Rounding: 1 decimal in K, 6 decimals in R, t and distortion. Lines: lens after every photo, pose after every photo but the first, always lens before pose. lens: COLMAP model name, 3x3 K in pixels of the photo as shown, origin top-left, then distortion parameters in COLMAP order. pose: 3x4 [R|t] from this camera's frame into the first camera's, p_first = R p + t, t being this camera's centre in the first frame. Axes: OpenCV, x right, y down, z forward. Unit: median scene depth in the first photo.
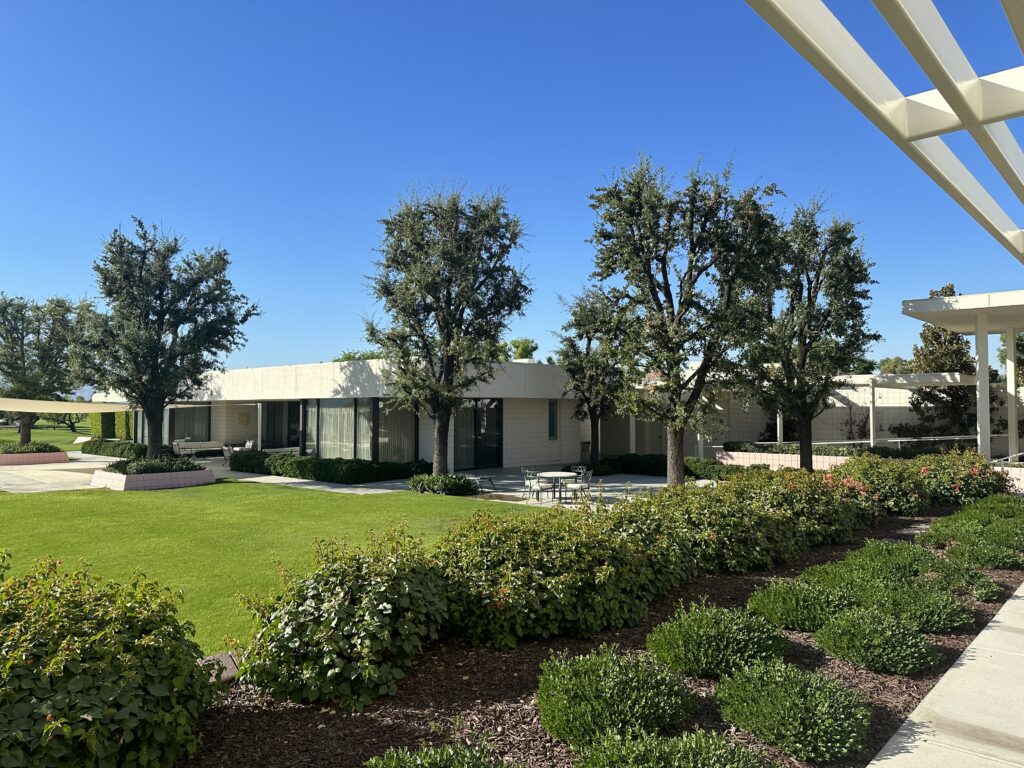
lens RADIAL K [[706.1, 0, 497.4], [0, 706.1, 384.6], [0, 0, 1]] dist [0.168294, -0.283301]
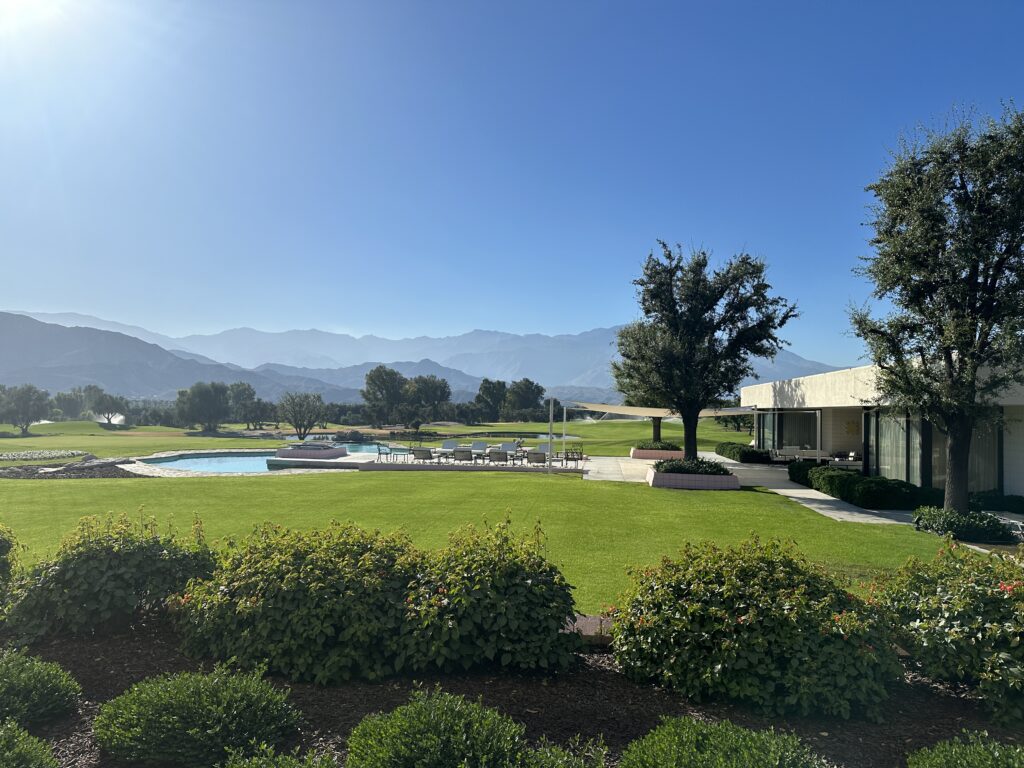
lens RADIAL K [[706.1, 0, 510.4], [0, 706.1, 385.3], [0, 0, 1]] dist [0.098827, -0.136236]
pose [[0.581162, -0.016990, -0.813611, 0.244807], [0.008530, 0.999854, -0.014786, 0.004376], [0.813743, 0.001653, 0.581222, 0.179149]]
